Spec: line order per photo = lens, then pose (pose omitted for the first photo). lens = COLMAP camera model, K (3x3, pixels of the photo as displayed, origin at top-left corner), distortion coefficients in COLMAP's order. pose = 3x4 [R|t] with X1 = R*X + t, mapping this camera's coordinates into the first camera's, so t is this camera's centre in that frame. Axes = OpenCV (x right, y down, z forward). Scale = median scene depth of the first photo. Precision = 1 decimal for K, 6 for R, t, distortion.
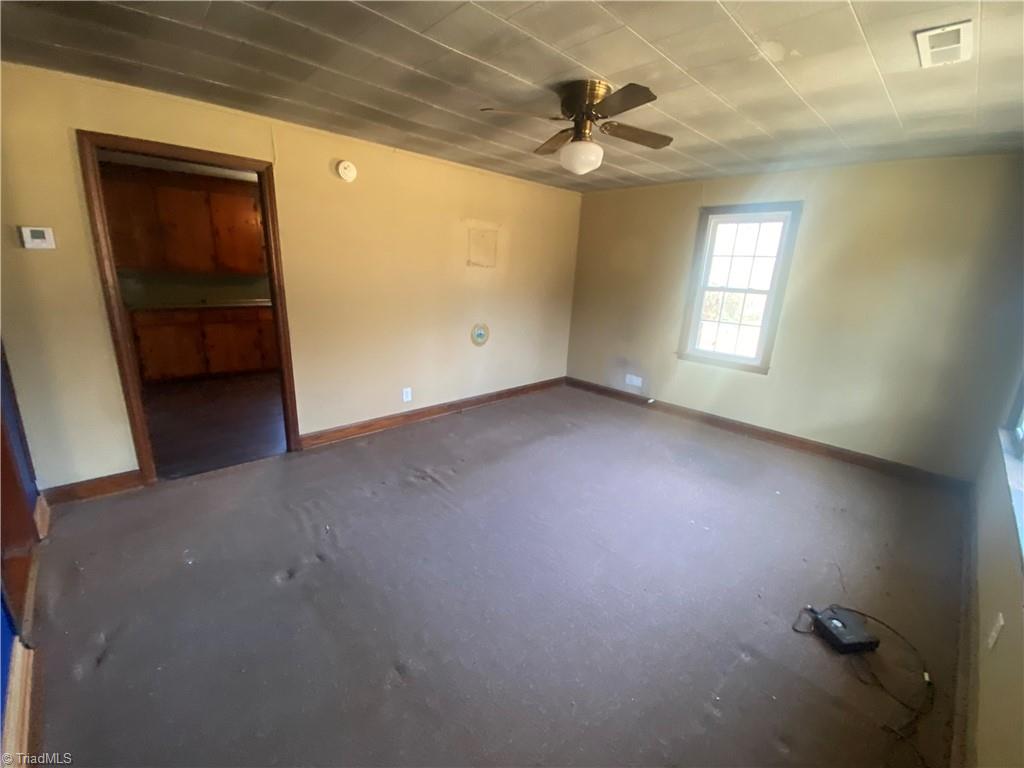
lens RADIAL K [[403.8, 0, 512.0], [0, 403.8, 384.0], [0, 0, 1]] dist [-0.024147, -0.007456]
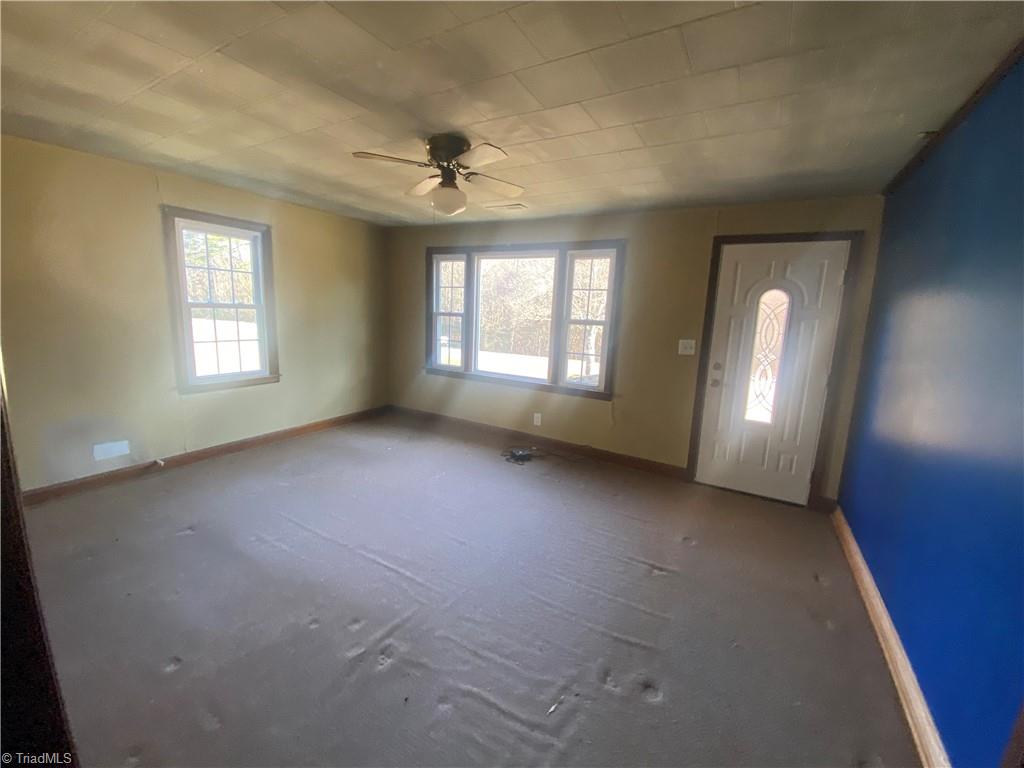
lens RADIAL K [[403.8, 0, 512.0], [0, 403.8, 384.0], [0, 0, 1]] dist [-0.024147, -0.007456]
pose [[-0.306432, -0.217251, 0.926769, -0.763496], [0.190533, 0.939905, 0.283329, -0.274424], [-0.932629, 0.263402, -0.246624, 0.897313]]
